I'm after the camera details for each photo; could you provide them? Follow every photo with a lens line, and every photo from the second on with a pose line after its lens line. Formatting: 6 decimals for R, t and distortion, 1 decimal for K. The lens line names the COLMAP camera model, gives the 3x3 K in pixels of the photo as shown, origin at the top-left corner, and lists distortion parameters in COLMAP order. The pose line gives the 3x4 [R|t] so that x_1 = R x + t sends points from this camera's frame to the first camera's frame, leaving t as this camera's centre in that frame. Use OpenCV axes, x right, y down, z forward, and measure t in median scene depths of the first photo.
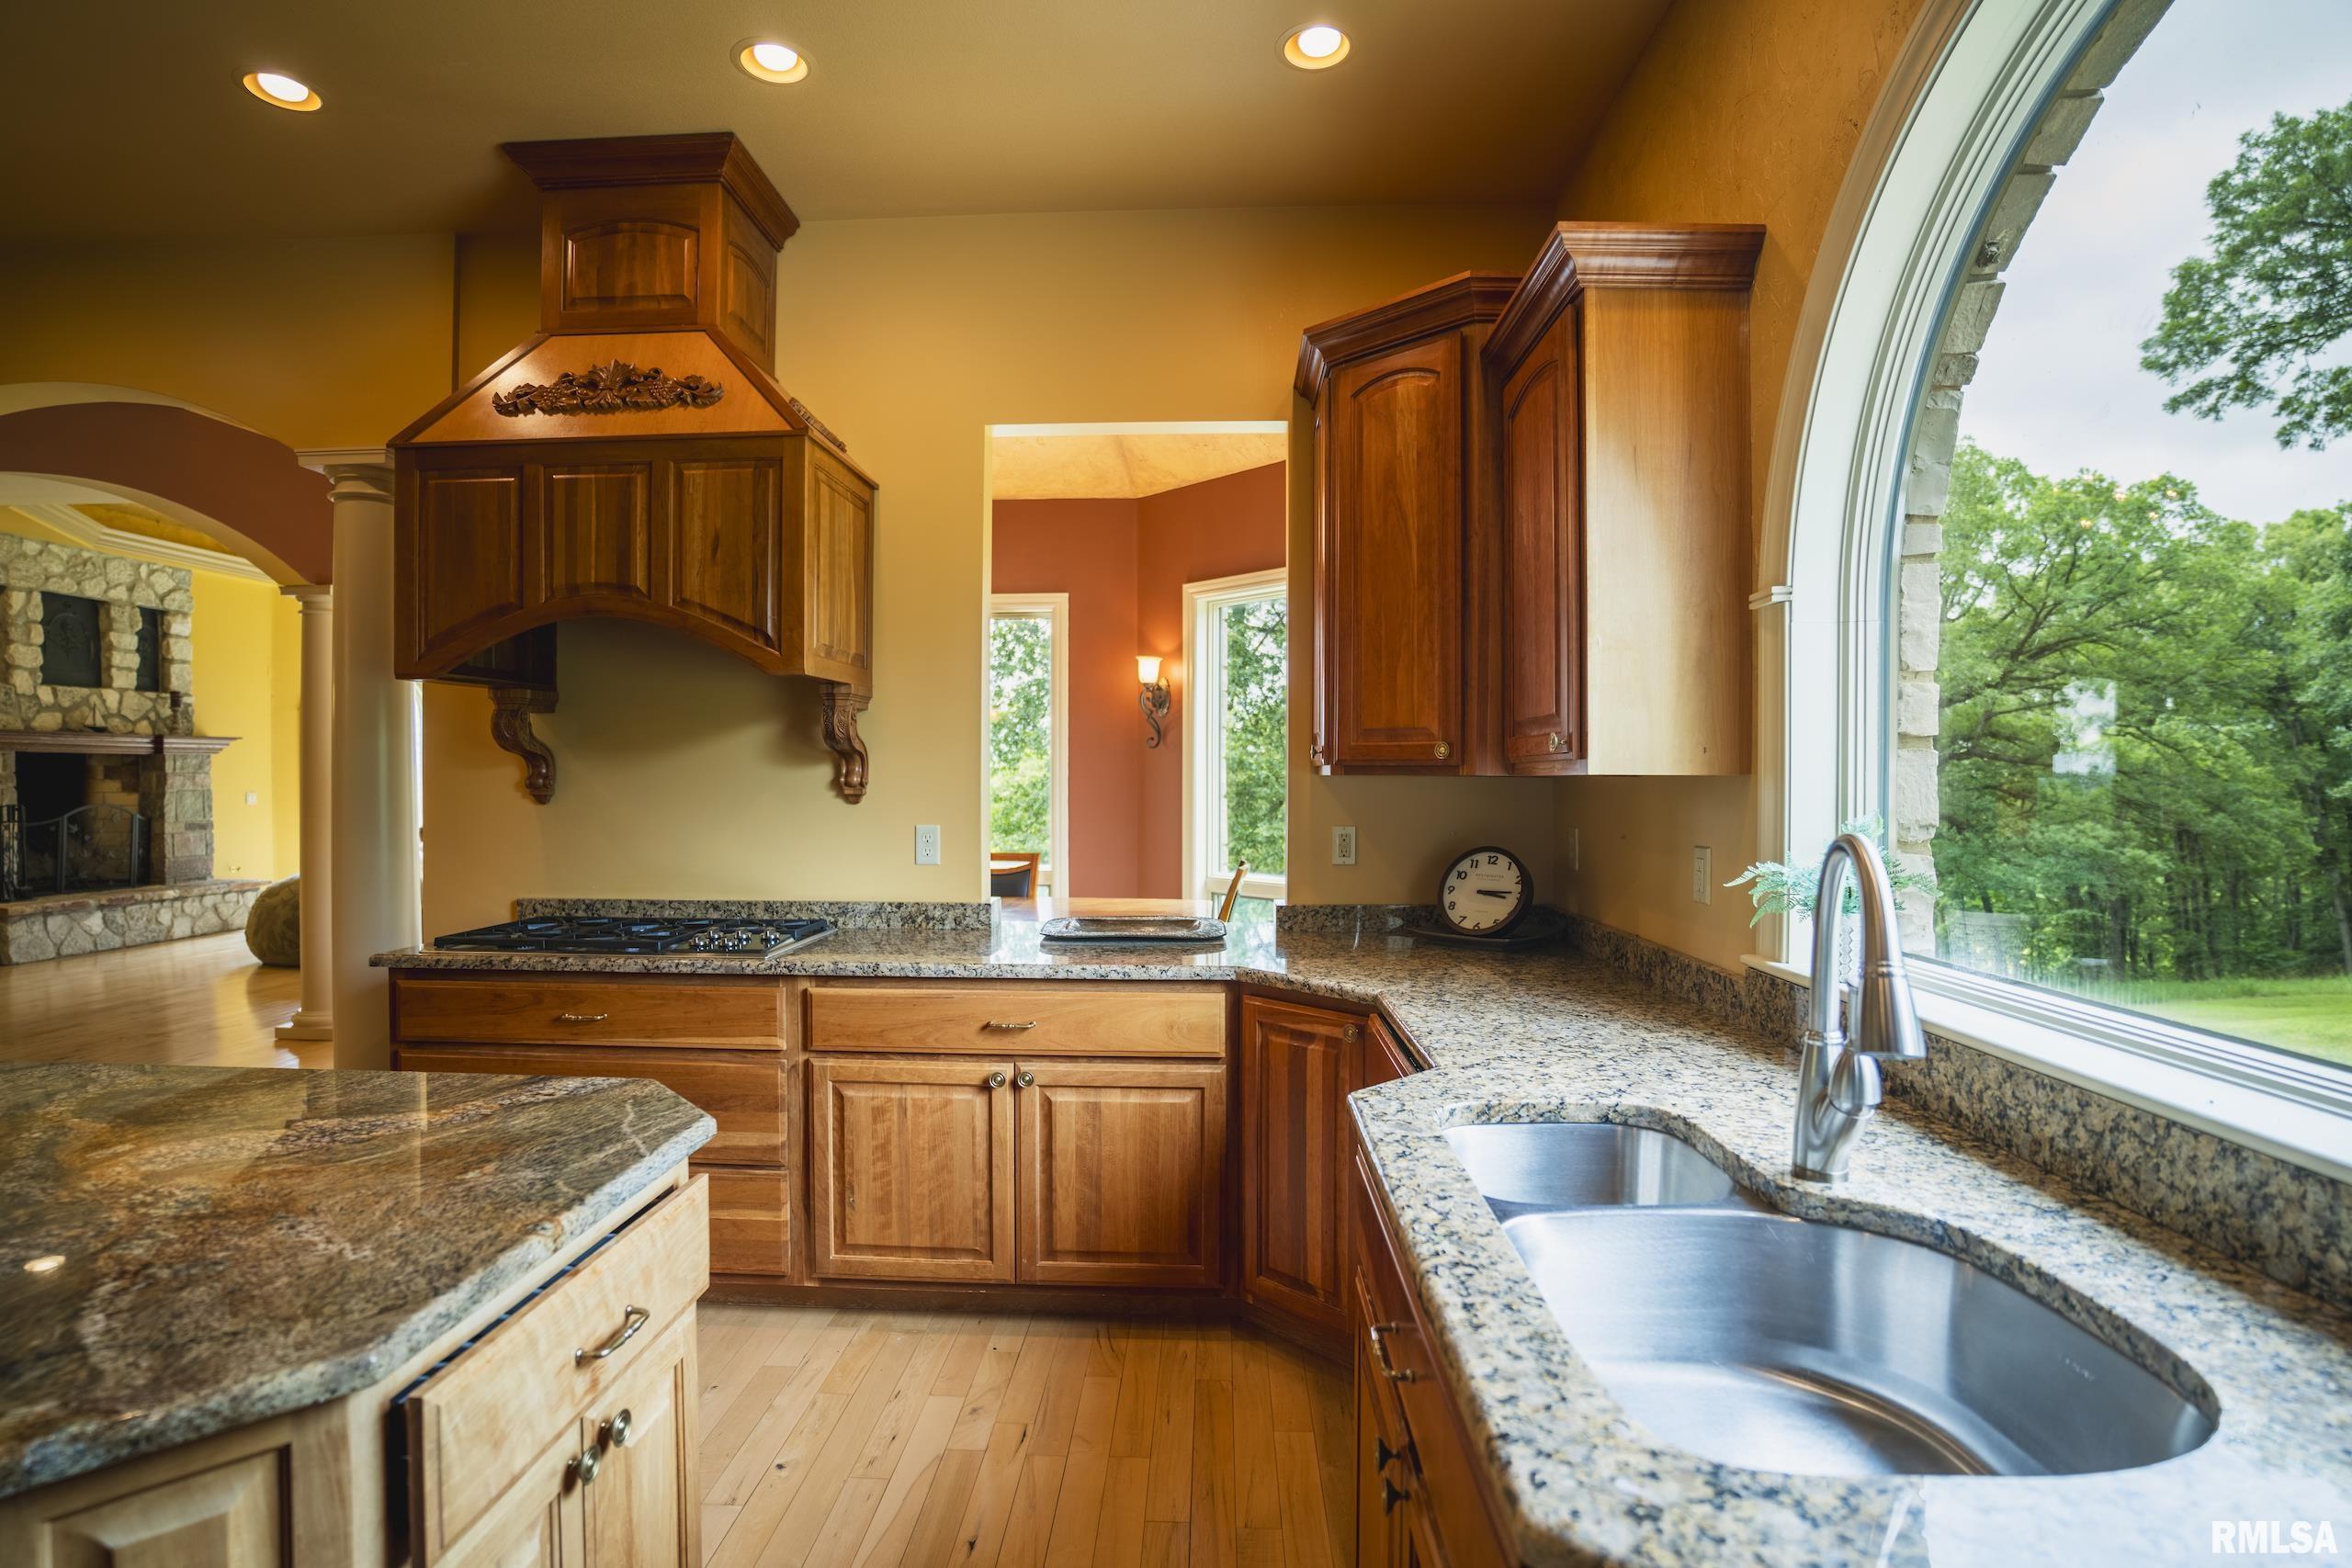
lens RADIAL K [[1170.0, 0, 1176.0], [0, 1170.0, 784.0], [0, 0, 1]] dist [-0.062682, 0.024707]
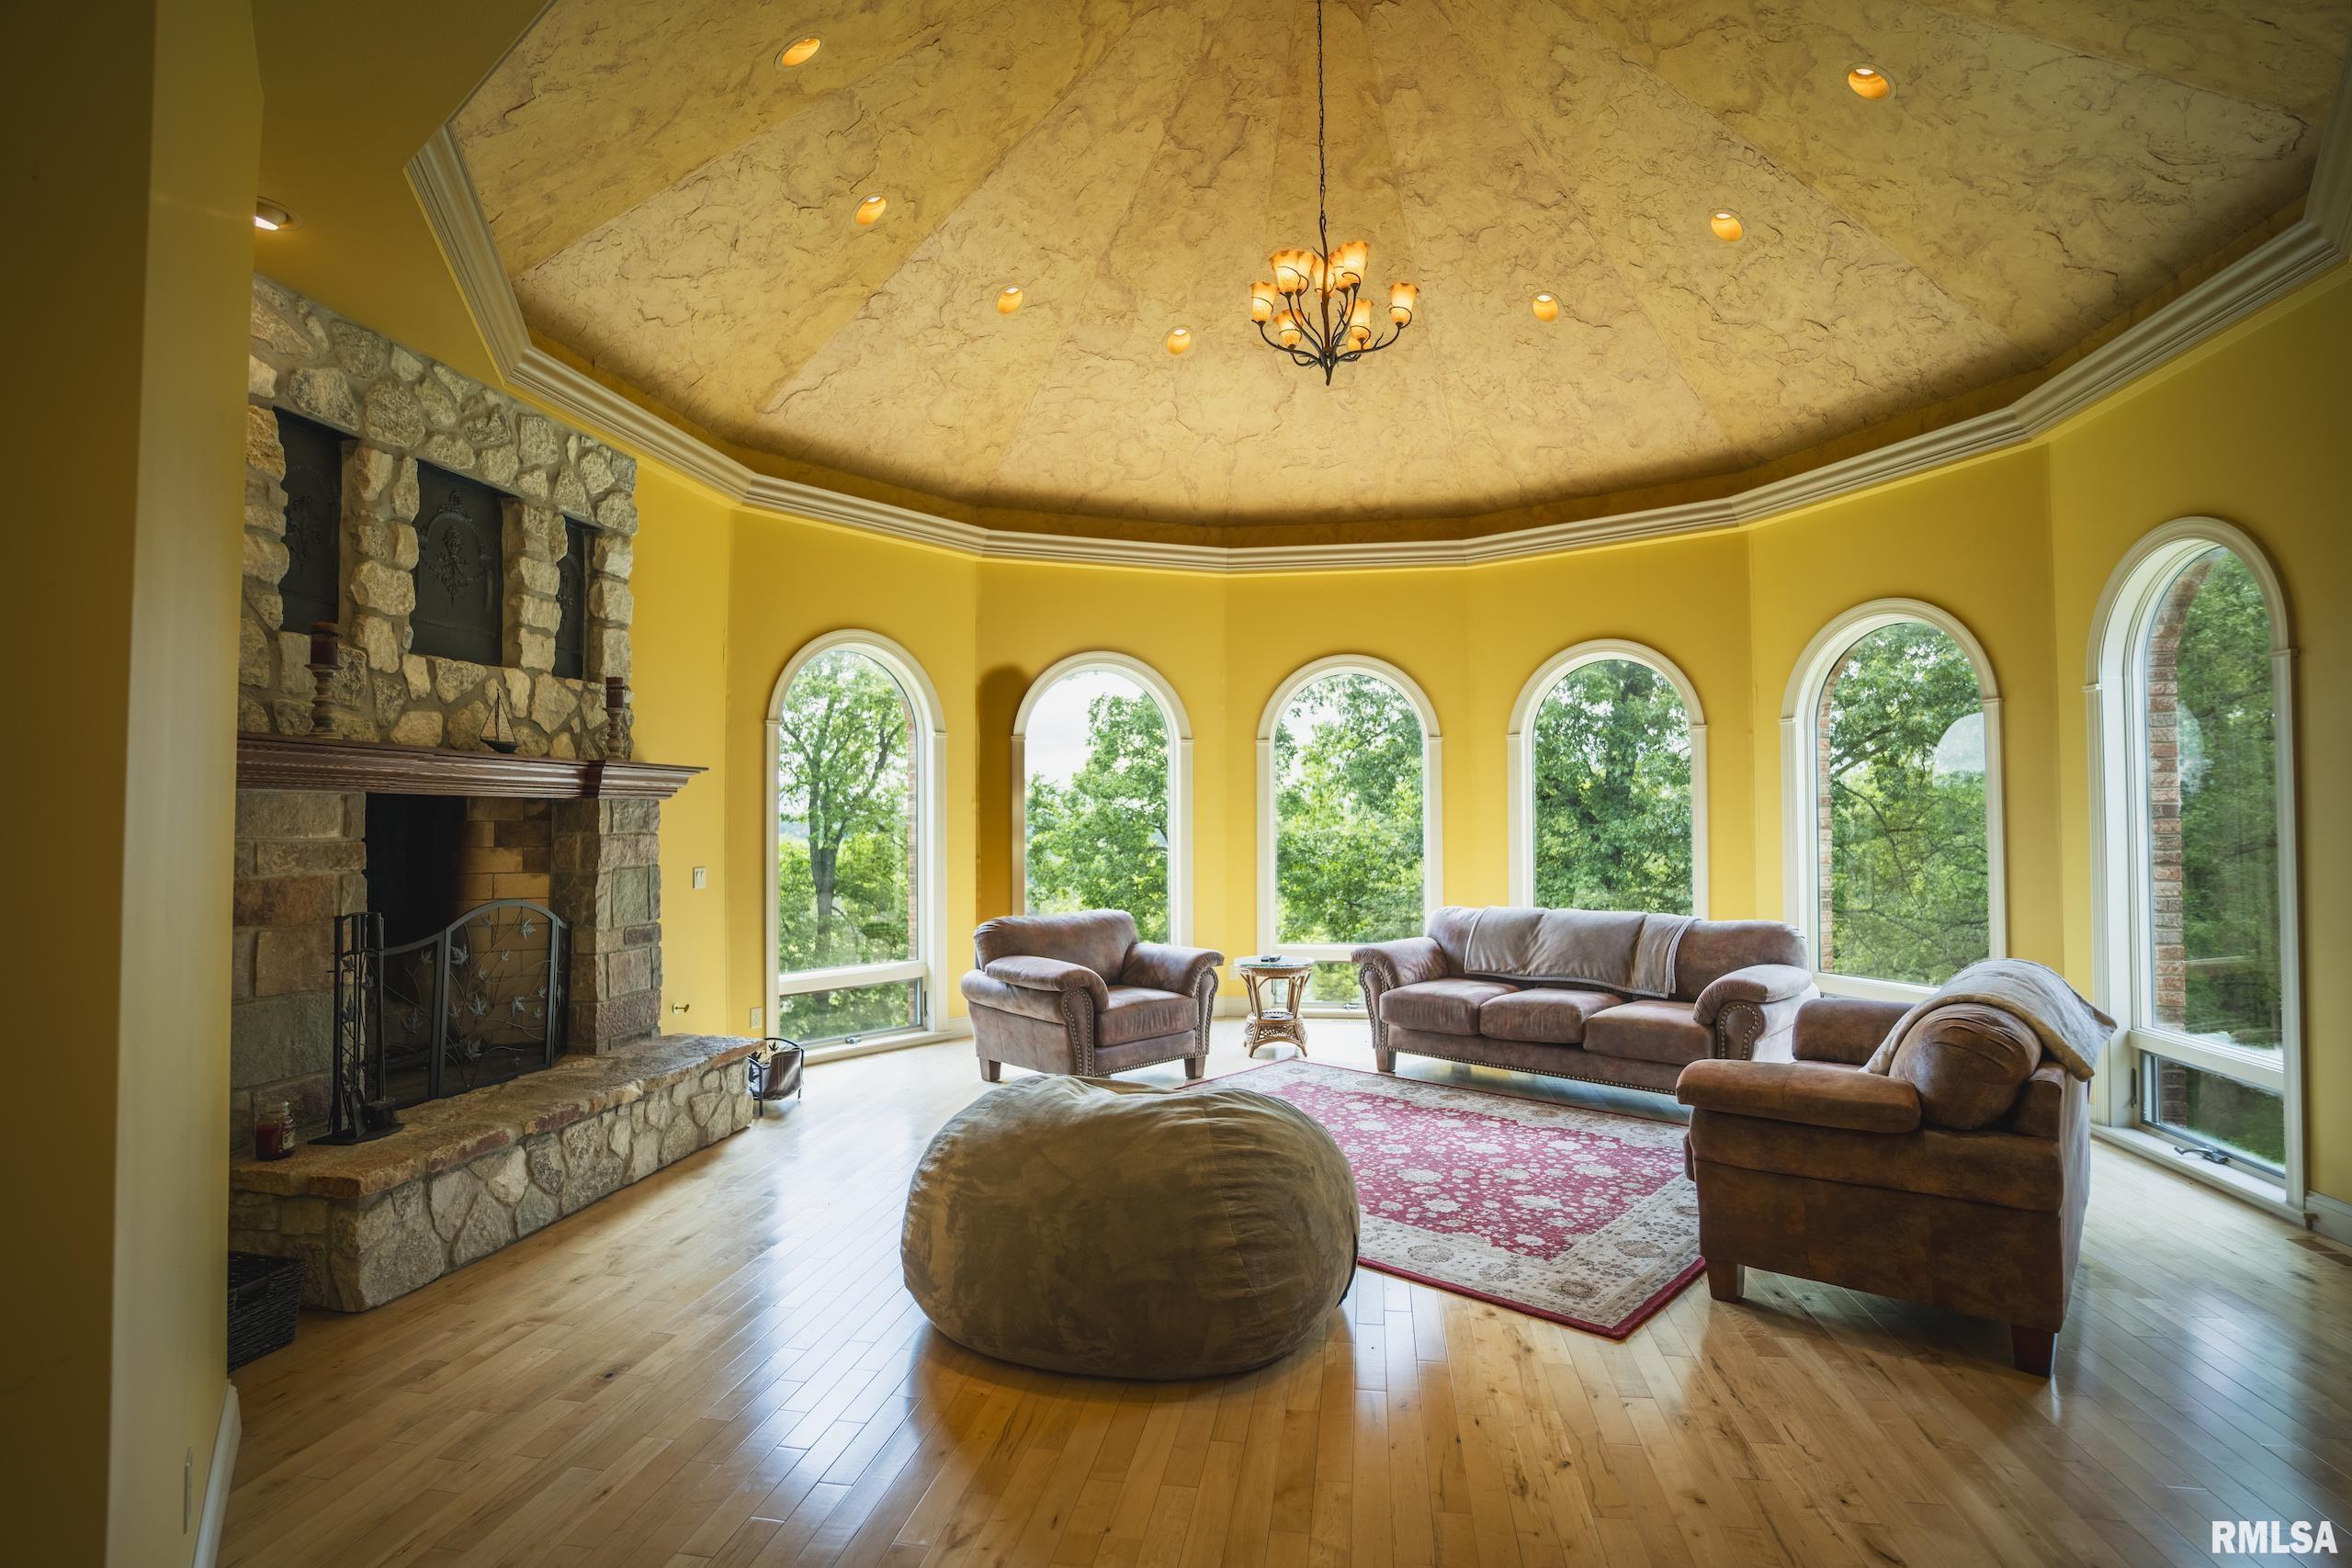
lens RADIAL K [[1170.0, 0, 1176.0], [0, 1170.0, 784.0], [0, 0, 1]] dist [-0.062682, 0.024707]
pose [[0.993006, 0.003591, -0.118008, -0.586792], [-0.007958, 0.999300, -0.036557, -0.016486], [0.117794, 0.037241, 0.992340, 0.522599]]
